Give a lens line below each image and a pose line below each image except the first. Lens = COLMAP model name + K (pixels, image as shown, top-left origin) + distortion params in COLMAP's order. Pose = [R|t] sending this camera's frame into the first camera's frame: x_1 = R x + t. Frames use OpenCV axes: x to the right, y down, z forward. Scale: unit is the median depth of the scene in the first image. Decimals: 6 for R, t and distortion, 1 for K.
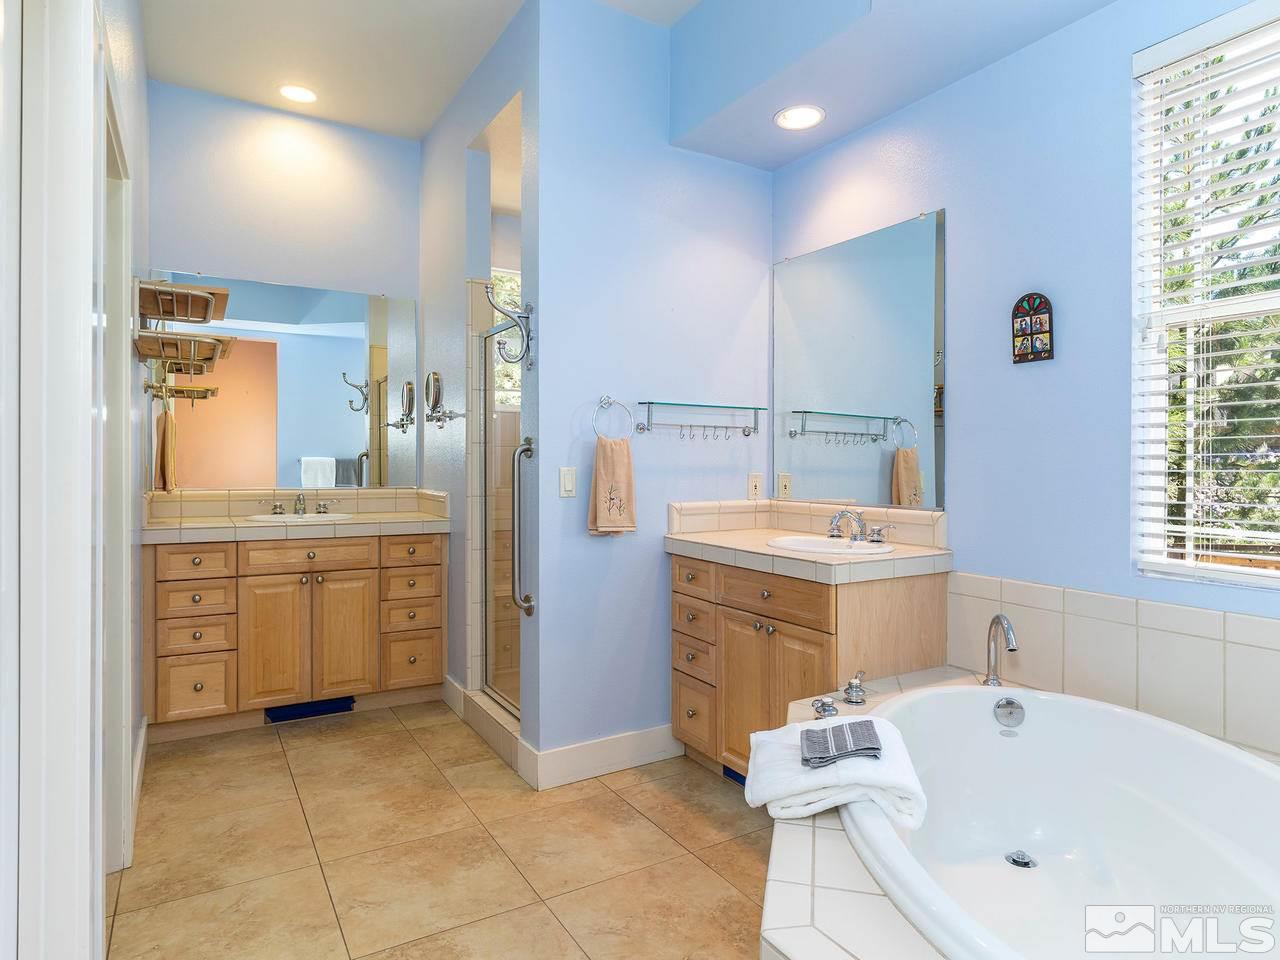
lens RADIAL K [[737.9, 0, 636.7], [0, 737.9, 474.7], [0, 0, 1]] dist [-0.010051, 0.005938]
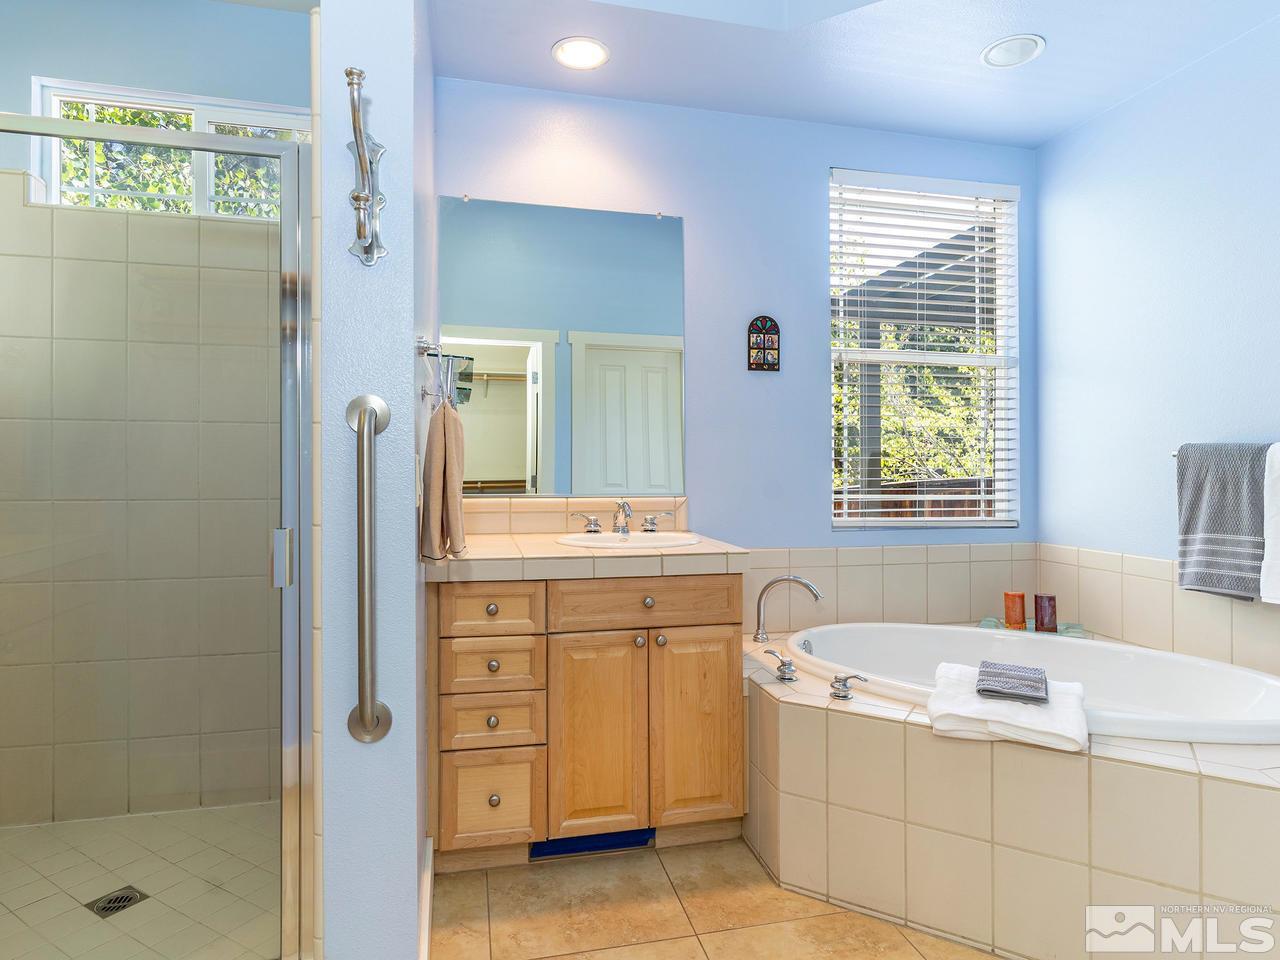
lens RADIAL K [[737.9, 0, 637.9], [0, 737.9, 471.7], [0, 0, 1]] dist [-0.010051, 0.005938]
pose [[0.309566, -0.010260, 0.950823, -0.715631], [0.021815, 0.999755, 0.003685, 0.007402], [-0.950628, 0.019602, 0.309714, 0.821375]]
